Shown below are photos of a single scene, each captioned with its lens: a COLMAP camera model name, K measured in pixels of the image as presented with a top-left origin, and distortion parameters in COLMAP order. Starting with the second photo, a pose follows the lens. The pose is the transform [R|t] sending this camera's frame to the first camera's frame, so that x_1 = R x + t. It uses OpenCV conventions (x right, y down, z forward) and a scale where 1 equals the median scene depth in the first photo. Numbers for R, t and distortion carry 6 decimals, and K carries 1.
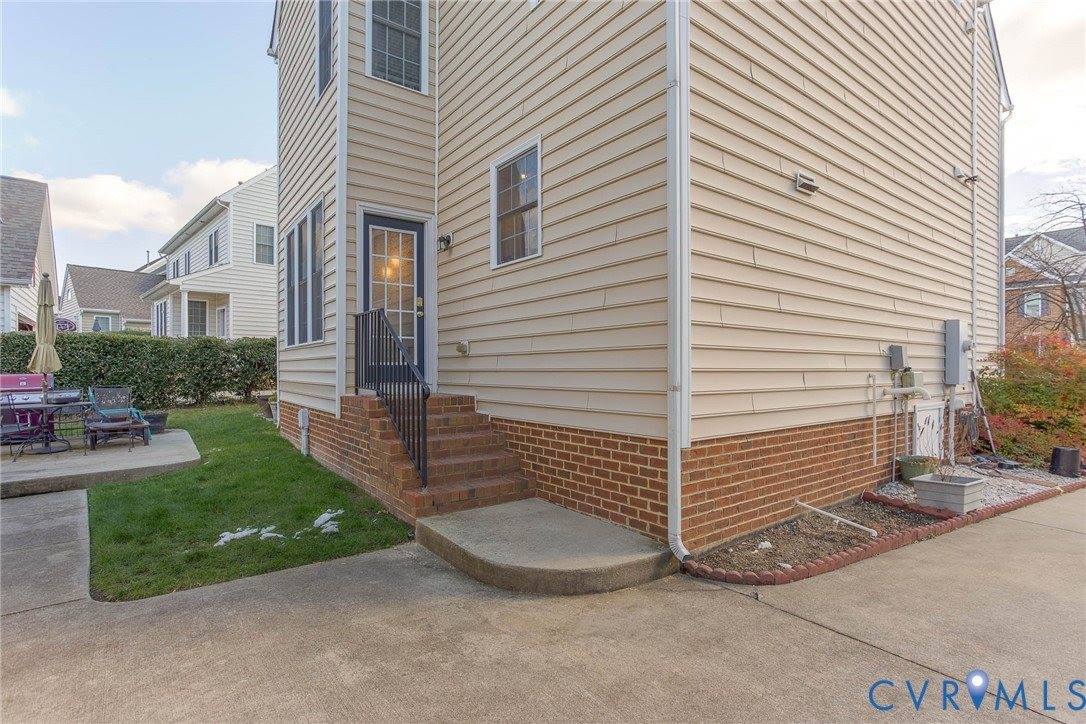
lens RADIAL K [[543.6, 0, 540.5], [0, 543.6, 361.8], [0, 0, 1]] dist [-0.031426, 0.025784]
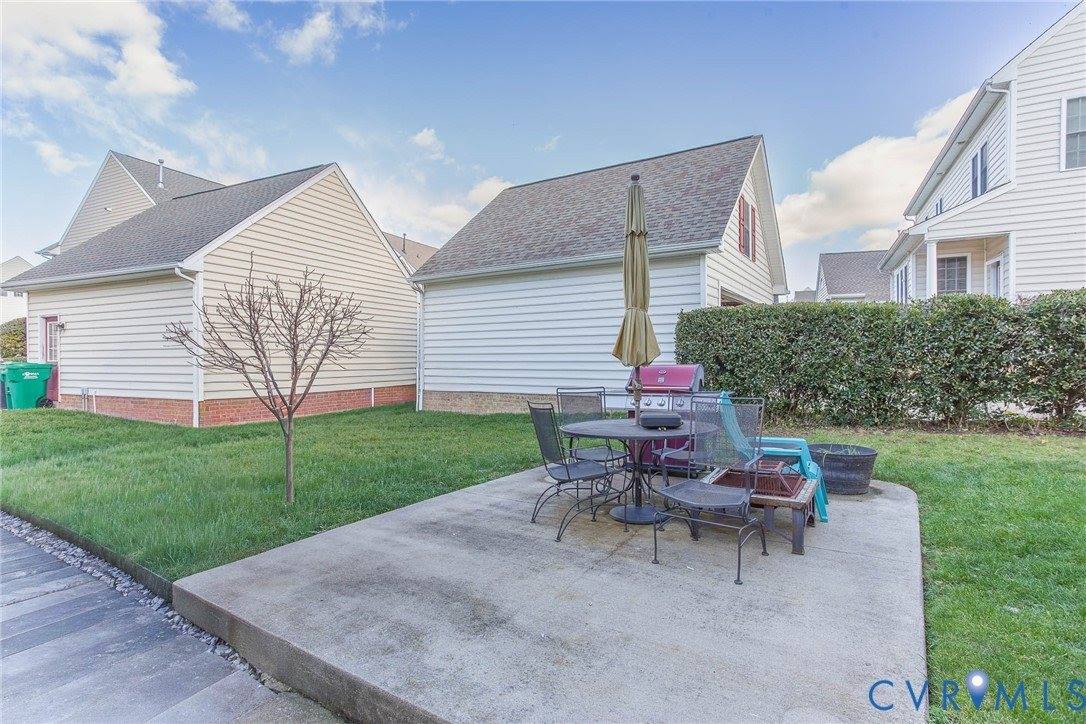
lens RADIAL K [[543.6, 0, 540.5], [0, 543.6, 361.8], [0, 0, 1]] dist [-0.031426, 0.025784]
pose [[0.340404, 0.013586, -0.940181, -0.270843], [0.008827, 0.999805, 0.017644, 0.004256], [0.940238, -0.014305, 0.340218, 0.436142]]
